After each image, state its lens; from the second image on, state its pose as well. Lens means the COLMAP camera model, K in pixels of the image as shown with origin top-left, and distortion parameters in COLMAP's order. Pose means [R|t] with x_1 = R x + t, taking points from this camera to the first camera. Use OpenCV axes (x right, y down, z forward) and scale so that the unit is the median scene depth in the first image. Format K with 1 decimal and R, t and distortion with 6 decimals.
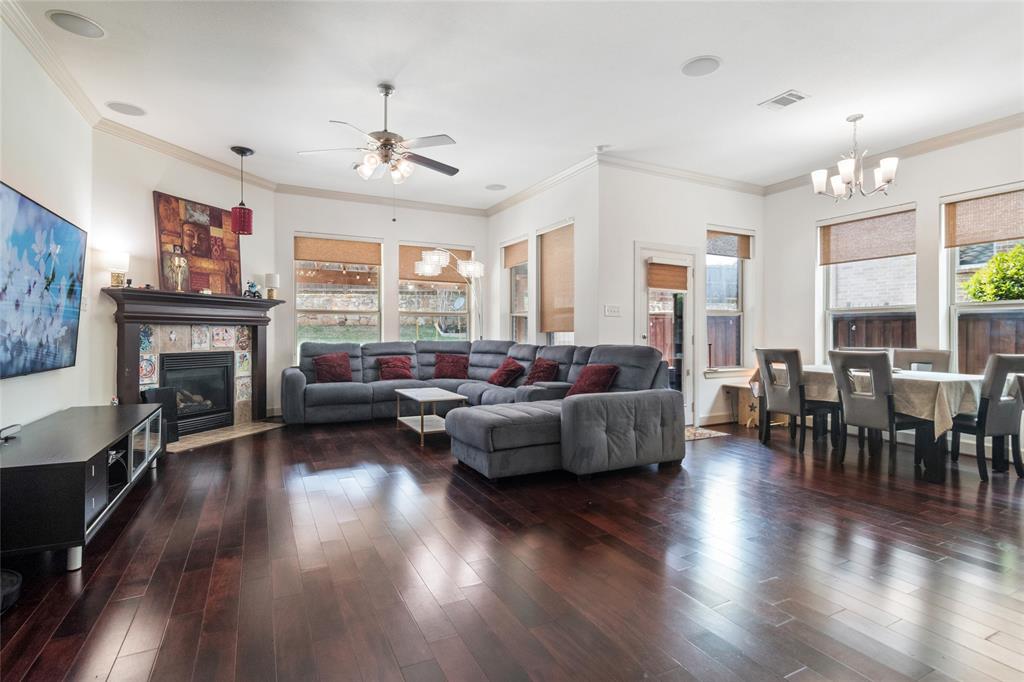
lens RADIAL K [[490.8, 0, 518.6], [0, 490.8, 337.3], [0, 0, 1]] dist [-0.004100, 0.004023]
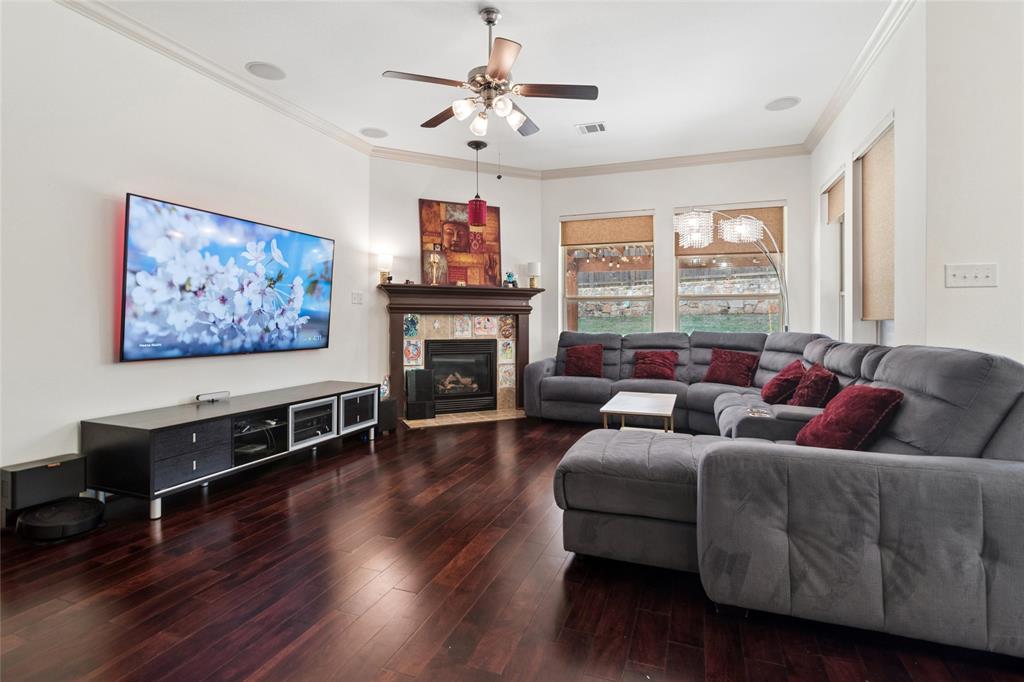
lens RADIAL K [[490.8, 0, 532.7], [0, 490.8, 326.1], [0, 0, 1]] dist [-0.004100, 0.004023]
pose [[0.683249, 0.006014, -0.730161, 0.259760], [-0.006599, 0.999976, 0.002061, -0.002332], [0.730156, 0.003410, 0.683272, 0.368561]]
